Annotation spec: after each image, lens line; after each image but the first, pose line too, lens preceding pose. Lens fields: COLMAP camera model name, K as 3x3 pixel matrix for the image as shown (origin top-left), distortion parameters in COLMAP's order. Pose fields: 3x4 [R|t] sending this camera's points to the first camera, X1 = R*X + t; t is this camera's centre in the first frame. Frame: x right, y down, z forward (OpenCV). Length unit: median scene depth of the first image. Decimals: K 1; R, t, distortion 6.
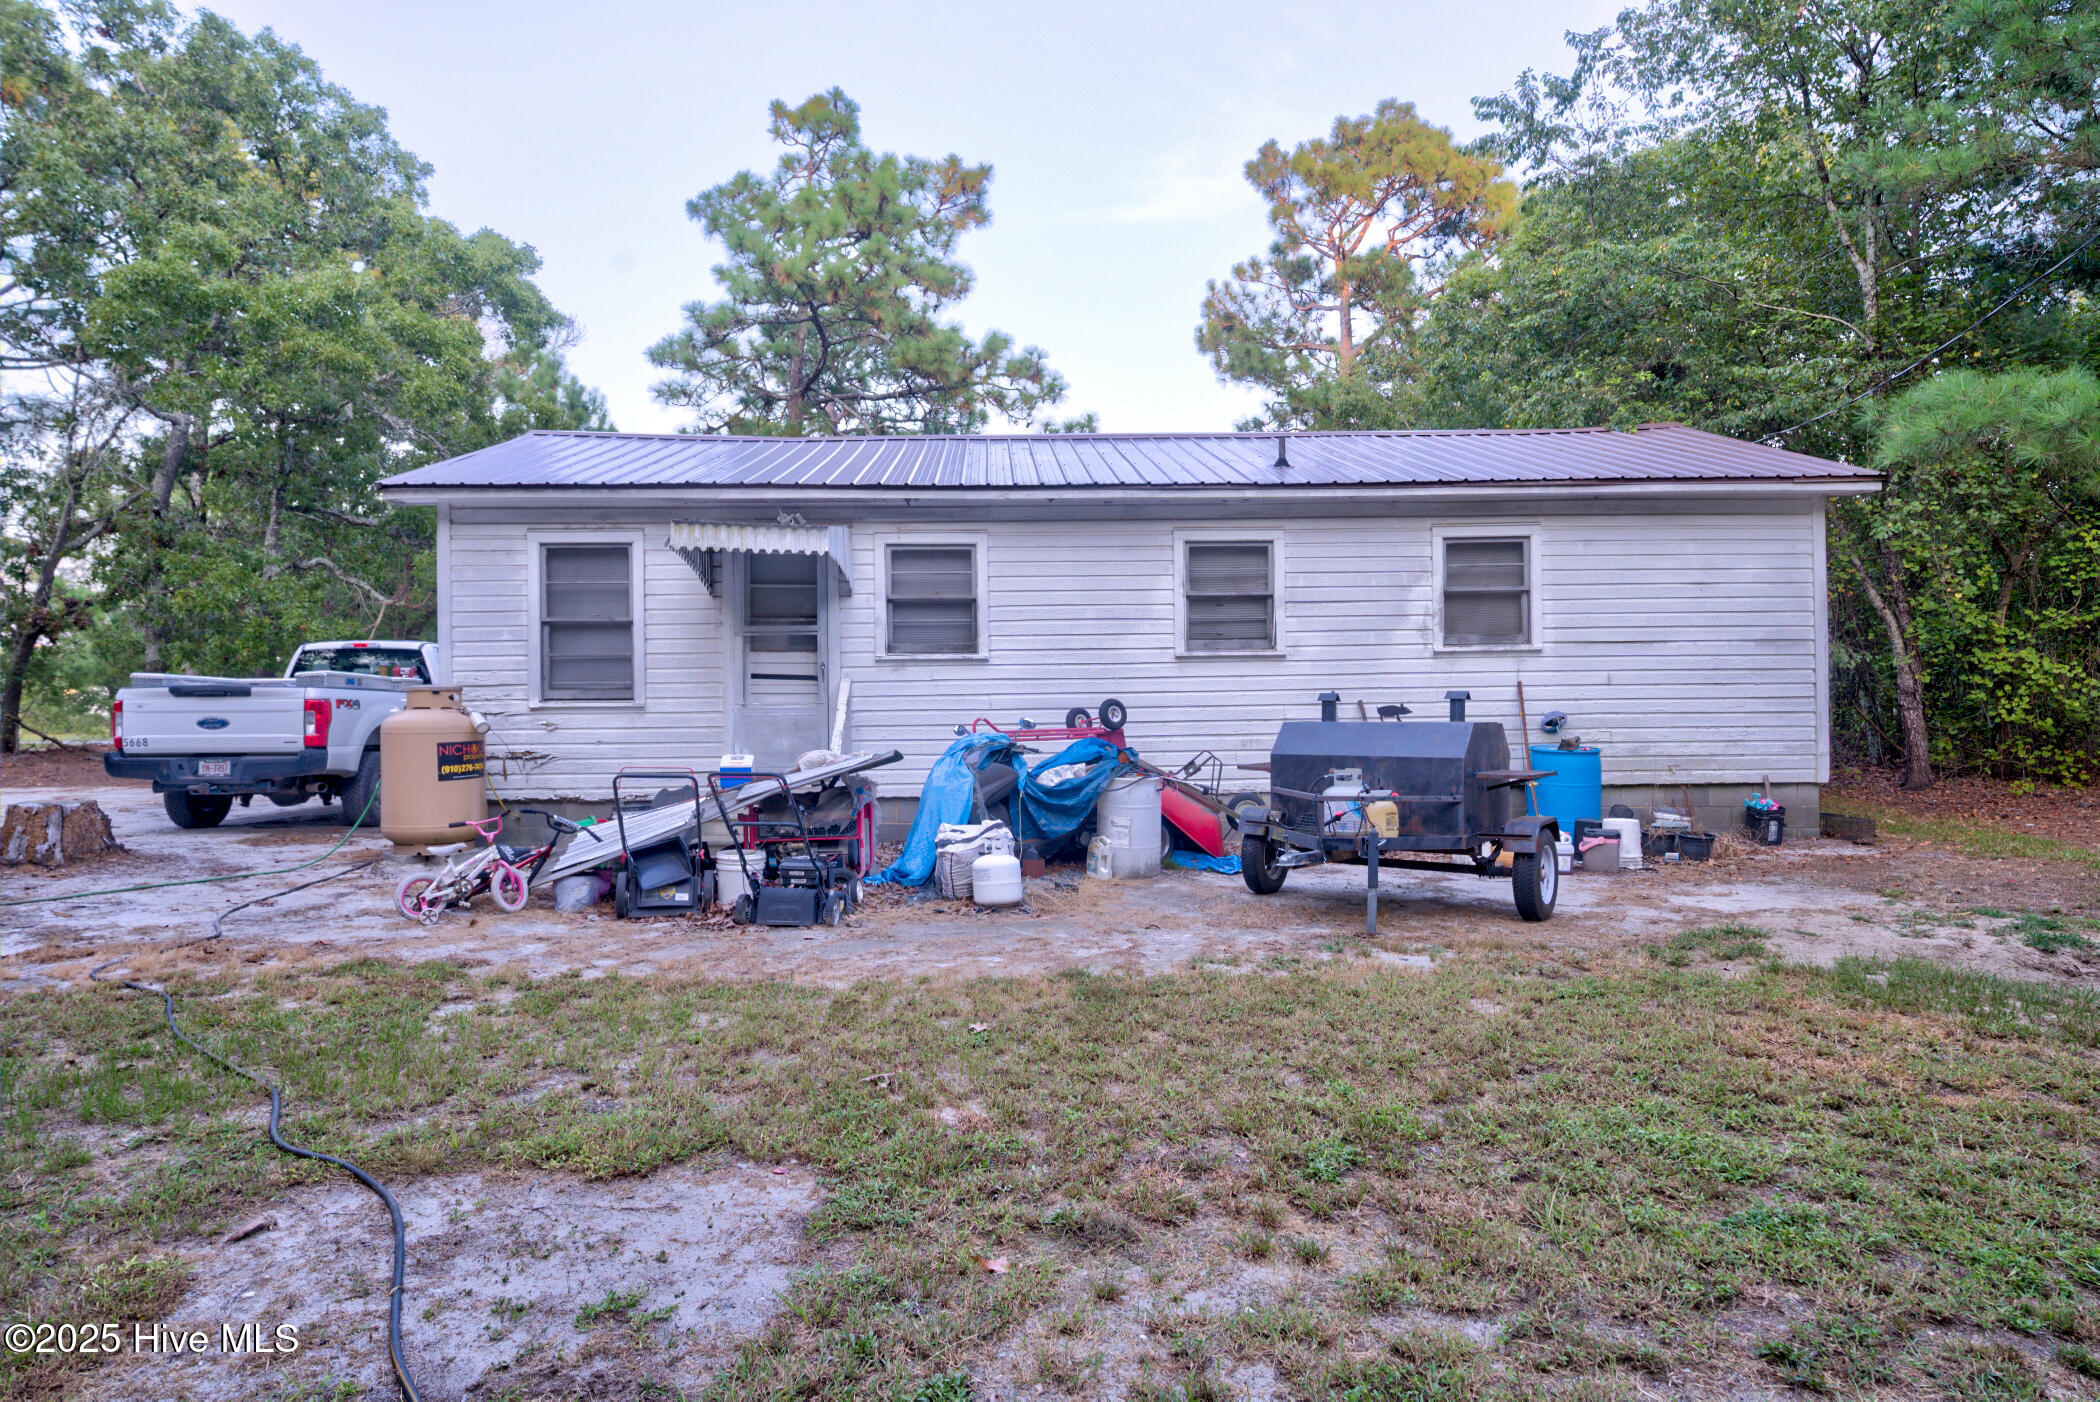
lens RADIAL K [[1235.2, 0, 1050.0], [0, 1235.2, 701.0], [0, 0, 1]] dist [0.001406, 0.000147]
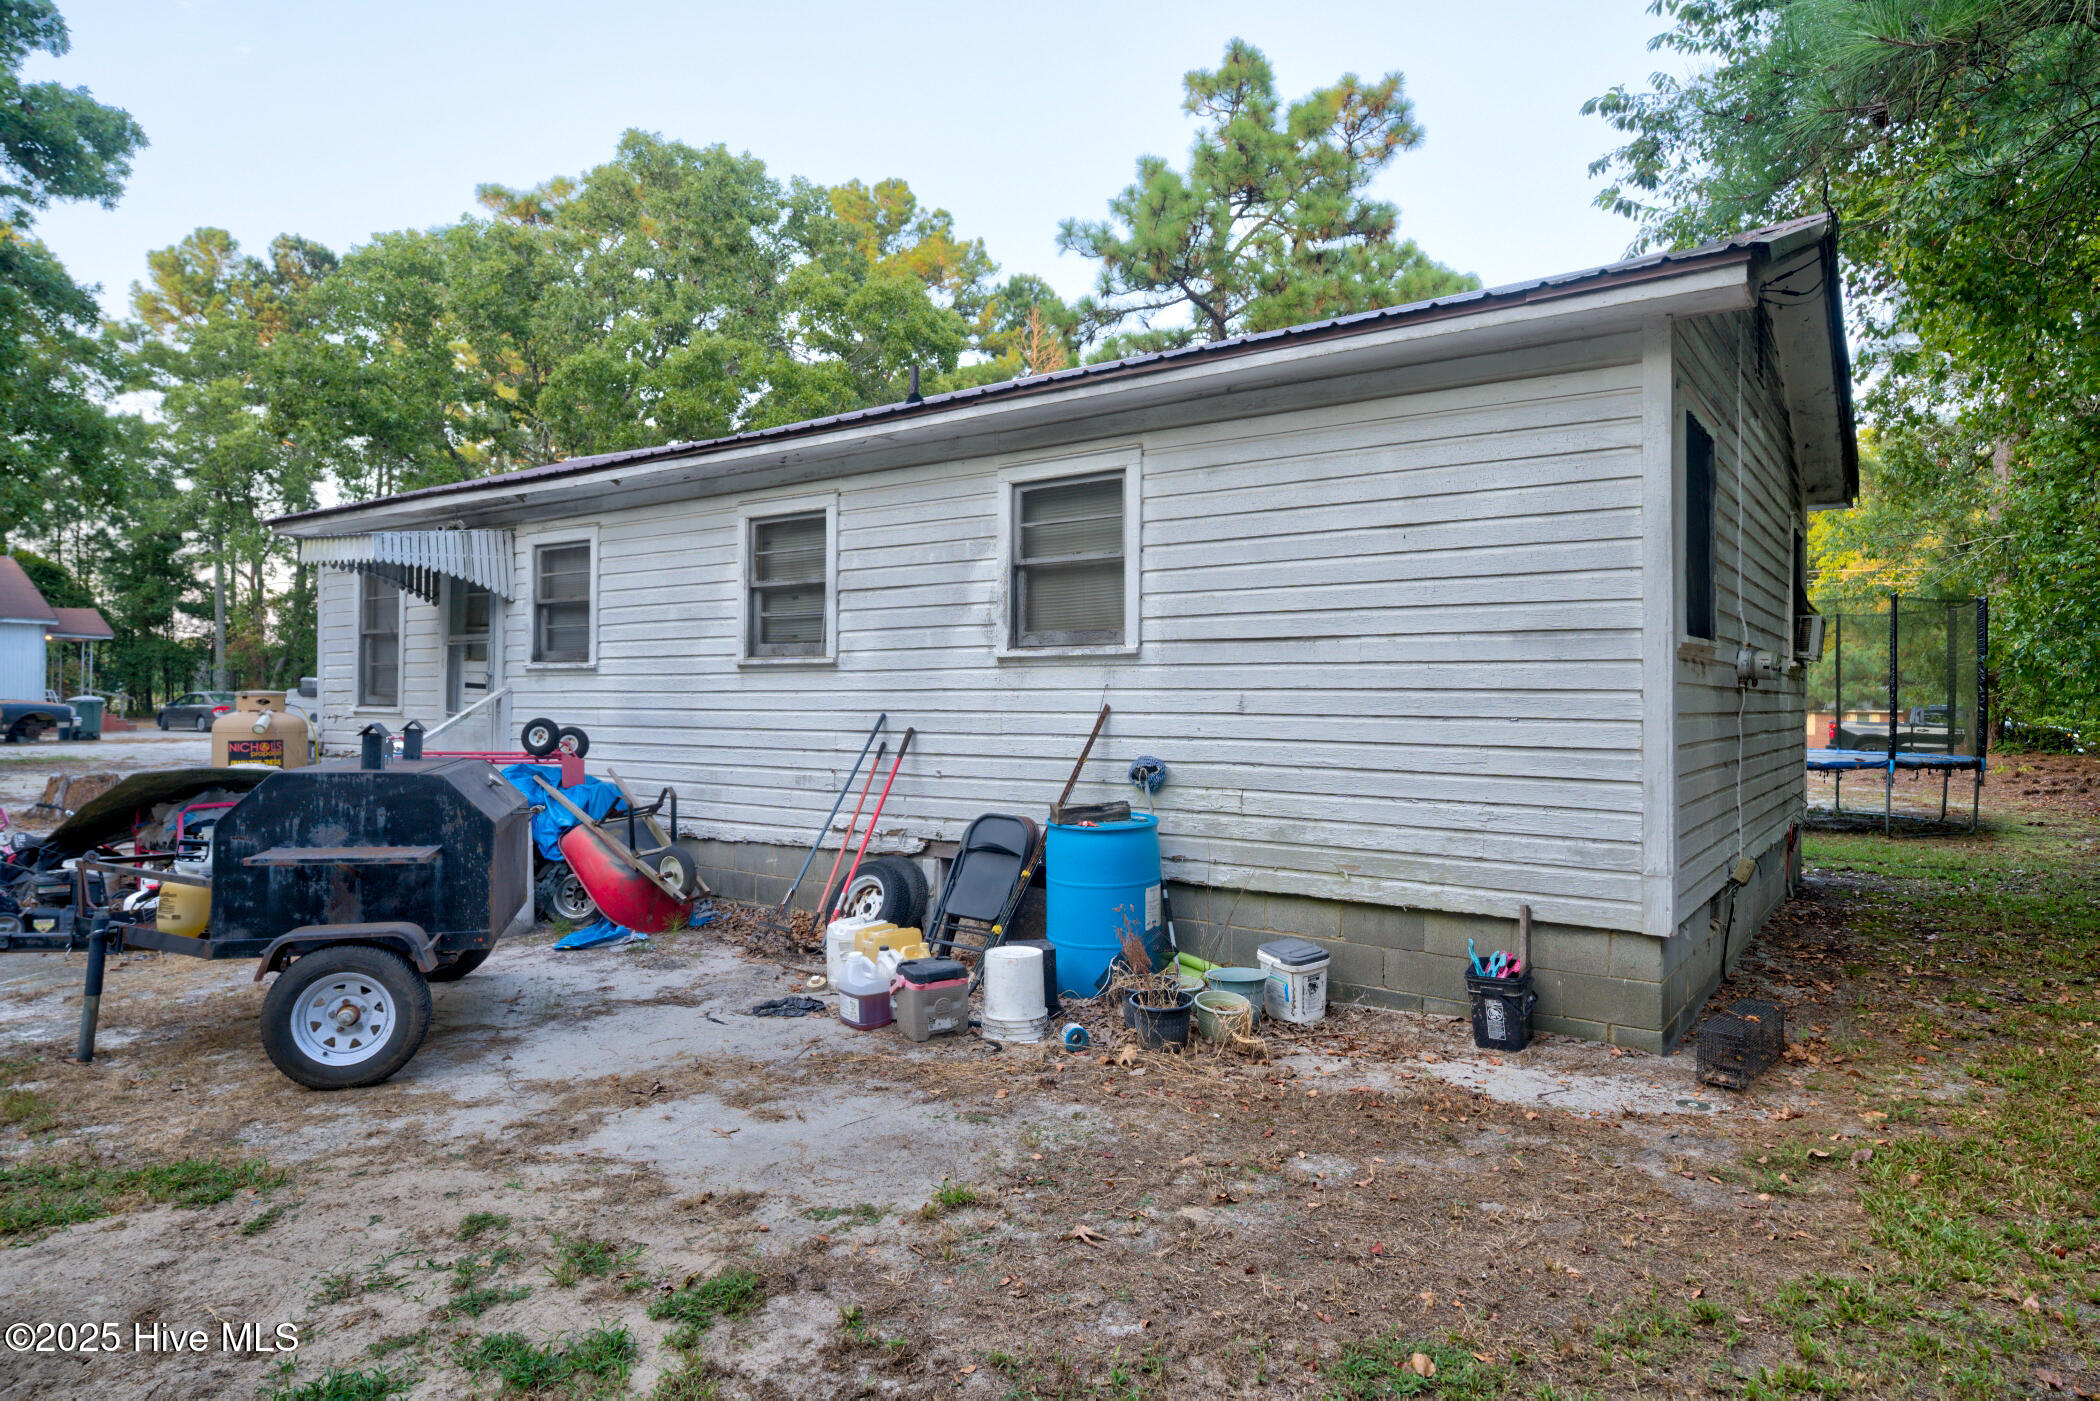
lens RADIAL K [[1210.5, 0, 1050.0], [0, 1210.5, 700.5], [0, 0, 1]] dist [0.018231, -0.000085]
pose [[0.787401, 0.017696, -0.616187, 0.732816], [-0.014301, 0.999843, 0.010438, -0.024145], [0.616275, 0.000593, 0.787531, 0.504152]]
